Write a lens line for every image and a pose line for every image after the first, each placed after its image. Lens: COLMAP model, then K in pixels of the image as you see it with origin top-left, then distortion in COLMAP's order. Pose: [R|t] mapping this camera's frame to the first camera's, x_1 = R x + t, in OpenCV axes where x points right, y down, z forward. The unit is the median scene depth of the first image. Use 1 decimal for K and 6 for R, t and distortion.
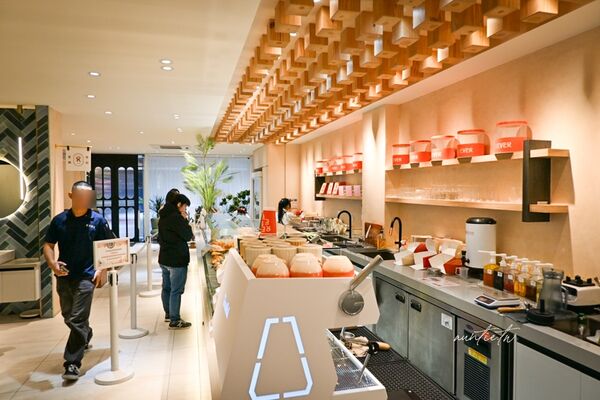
lens RADIAL K [[421.7, 0, 299.0], [0, 421.7, 199.5], [0, 0, 1]] dist [-0.003141, -0.000523]
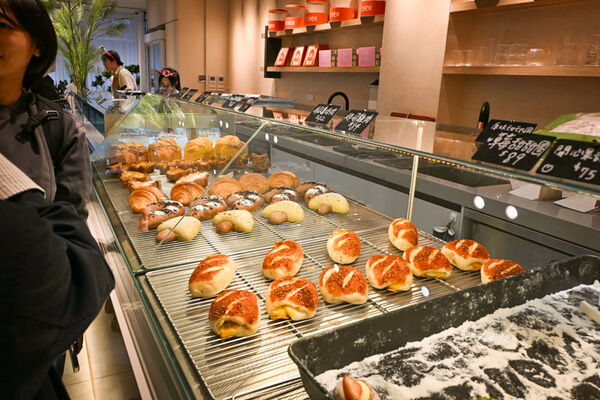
lens RADIAL K [[449.1, 0, 300.7], [0, 449.1, 198.6], [0, 0, 1]] dist [0.003288, 0.002336]
pose [[0.967302, -0.026636, 0.252226, -0.089659], [-0.032472, 0.973280, 0.227313, 0.025871], [-0.251542, -0.228070, 0.940591, 0.337444]]
